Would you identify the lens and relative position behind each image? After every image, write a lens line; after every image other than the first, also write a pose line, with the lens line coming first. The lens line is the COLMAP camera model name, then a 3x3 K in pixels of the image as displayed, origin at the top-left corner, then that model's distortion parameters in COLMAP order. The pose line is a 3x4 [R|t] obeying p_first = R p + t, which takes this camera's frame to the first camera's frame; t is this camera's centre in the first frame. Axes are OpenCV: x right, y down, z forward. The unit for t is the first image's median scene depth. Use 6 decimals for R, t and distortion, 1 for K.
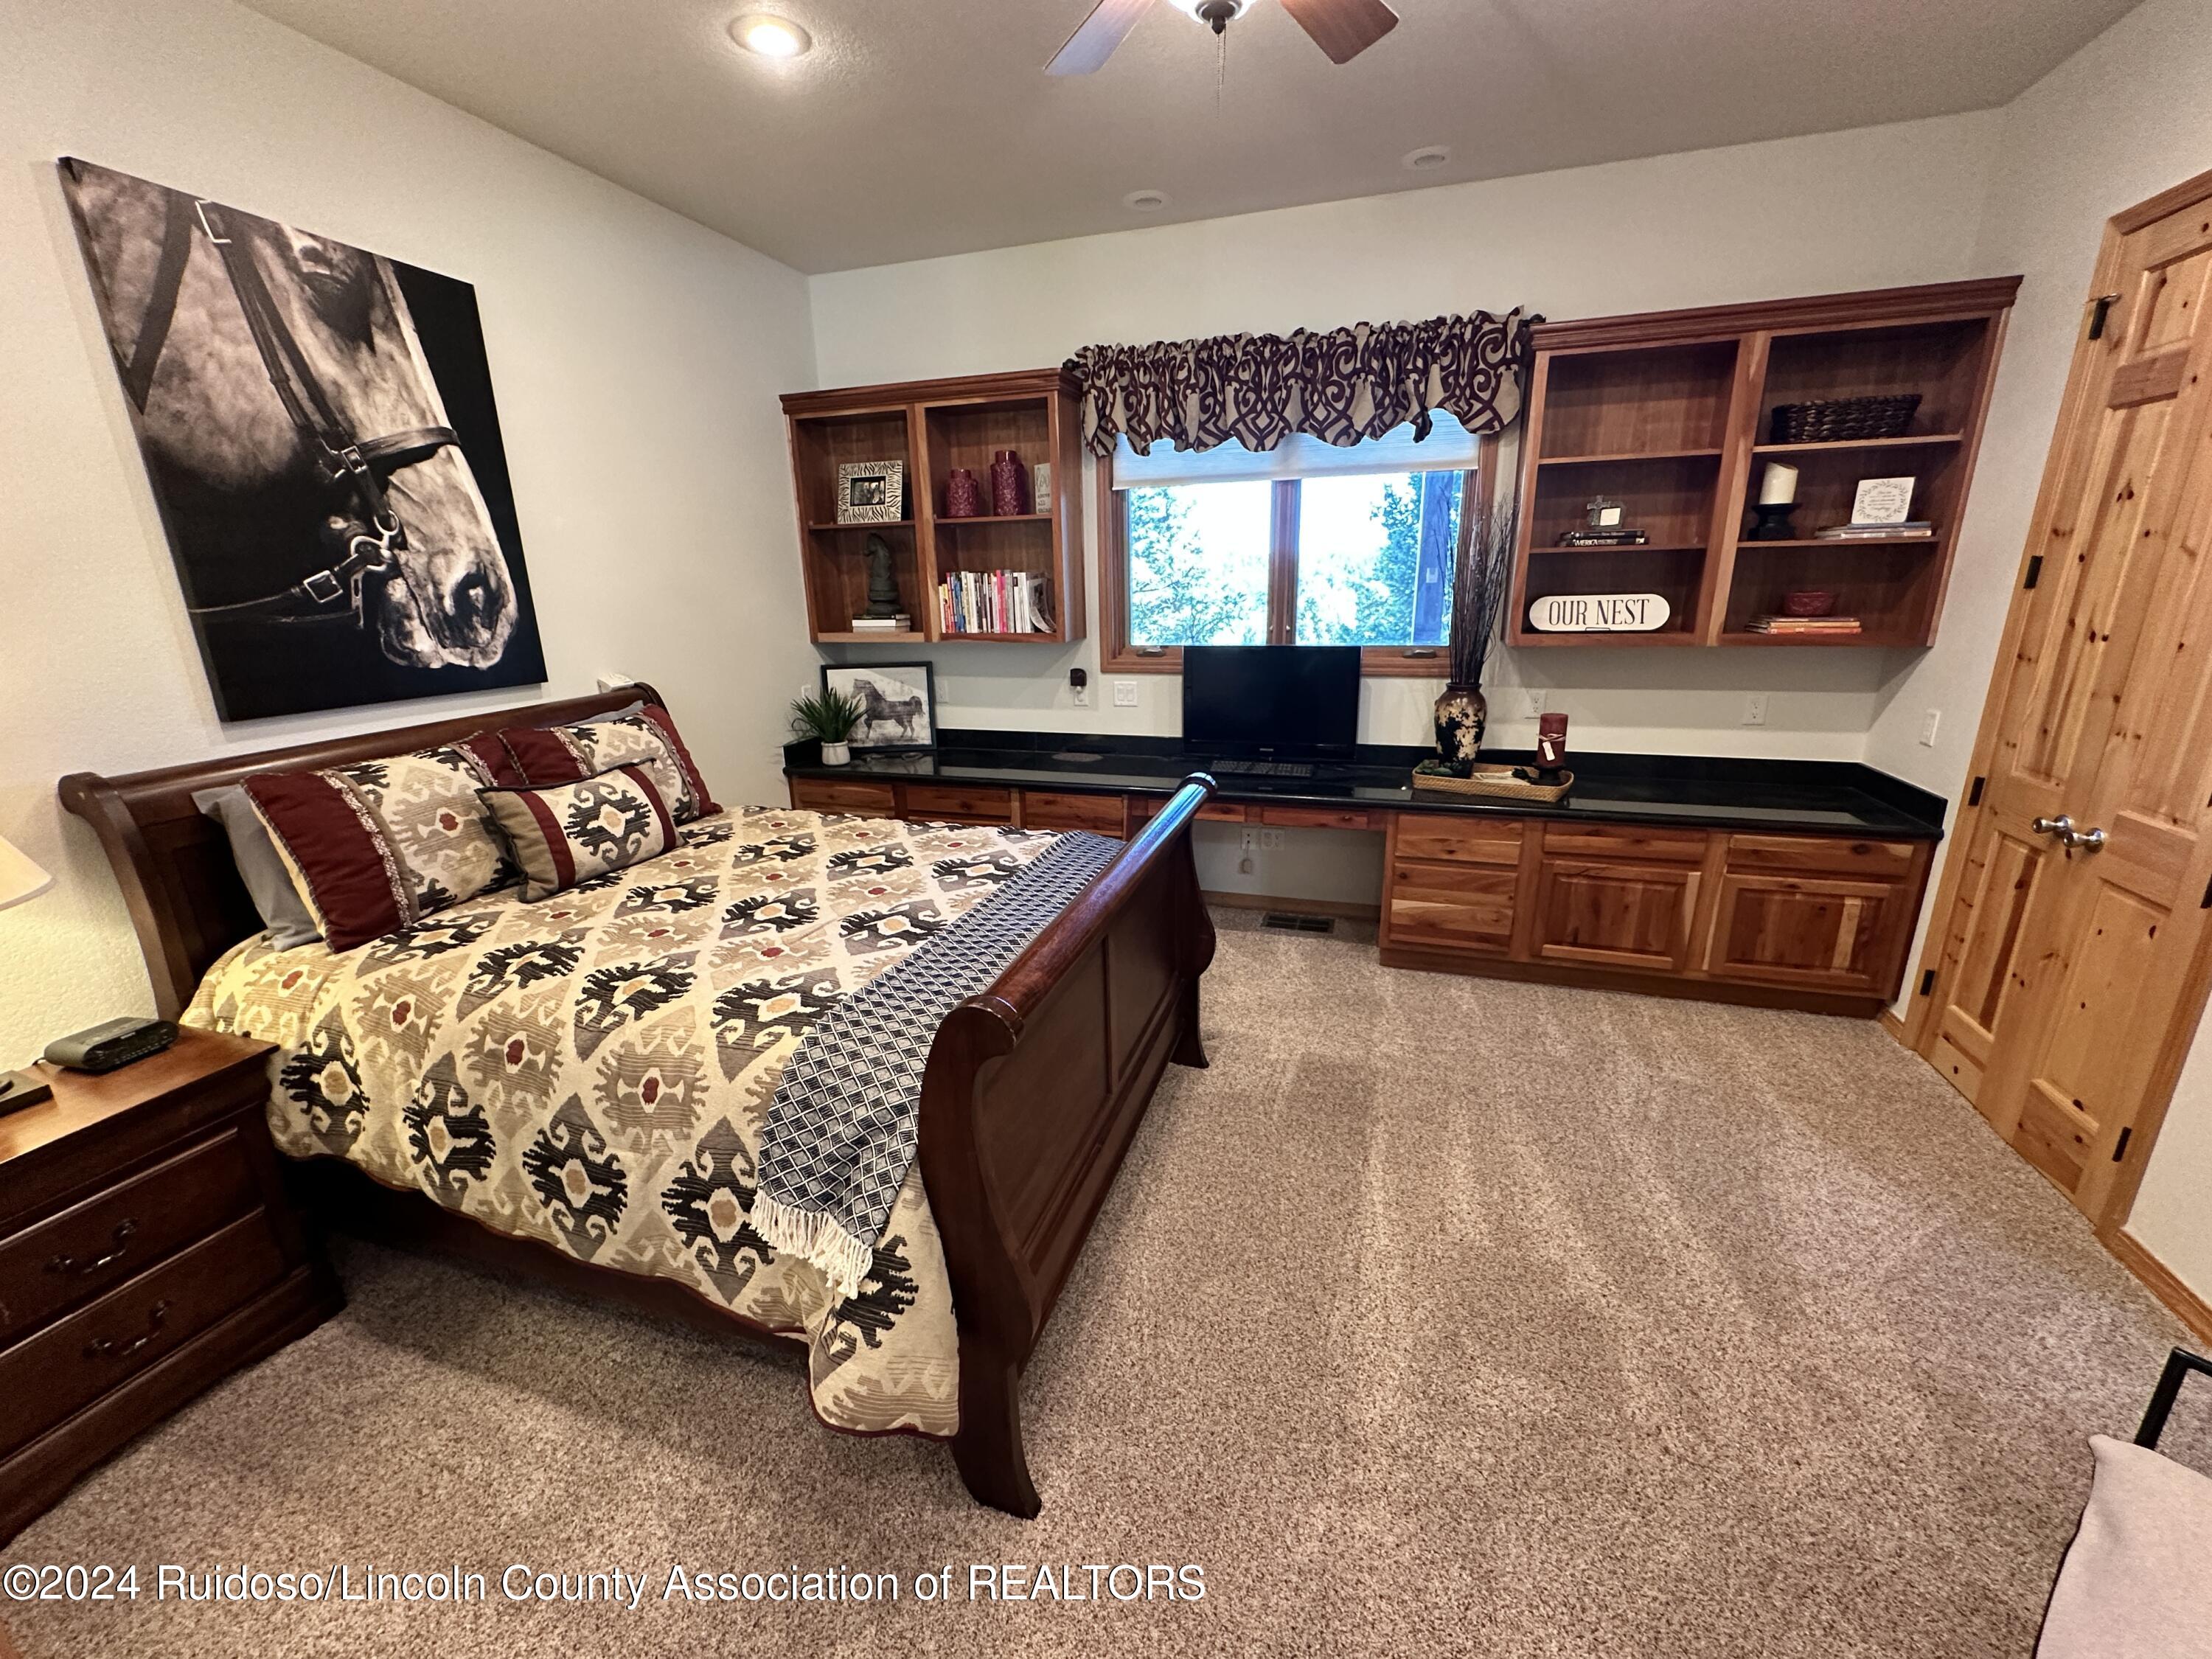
lens RADIAL K [[884.9, 0, 1107.8], [0, 884.9, 827.7], [0, 0, 1]] dist [-0.003584, 0.000387]
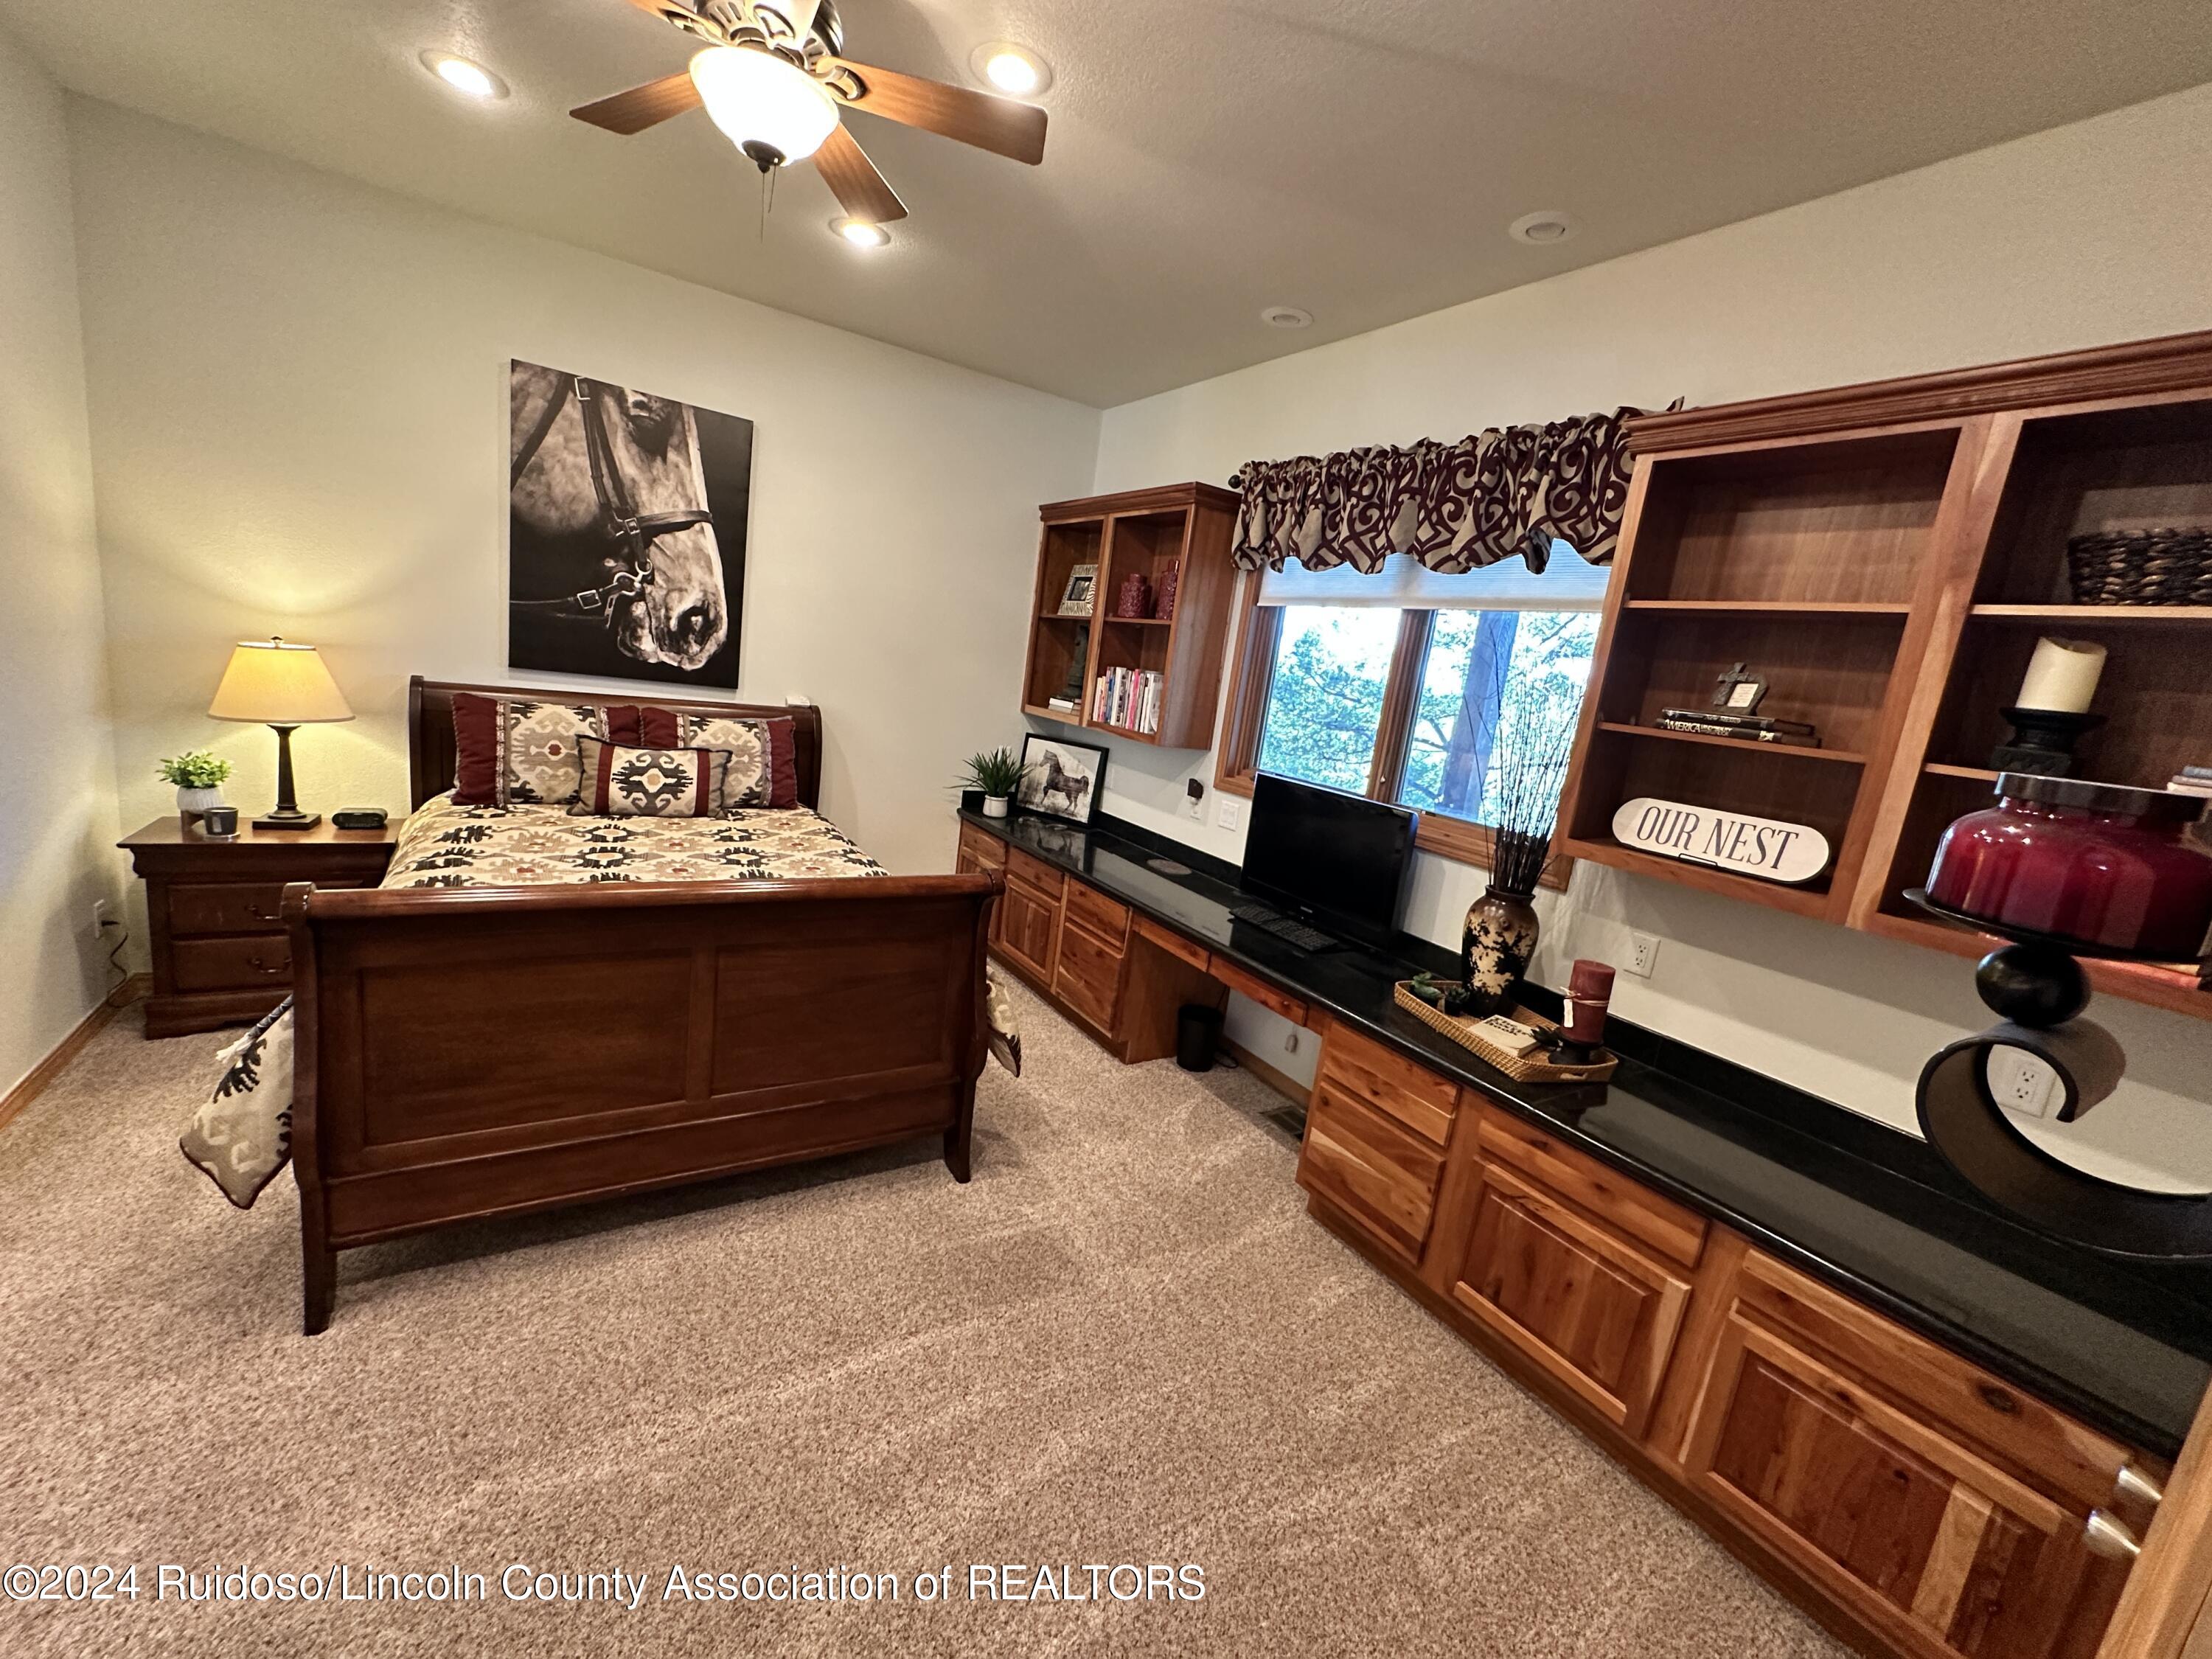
lens RADIAL K [[884.9, 0, 1108.7], [0, 884.9, 829.4], [0, 0, 1]] dist [-0.003584, 0.000387]
pose [[0.760635, 0.238652, -0.603721, 0.621879], [-0.316299, 0.948366, -0.023618, -0.095511], [0.566912, 0.208921, 0.796846, 0.238636]]
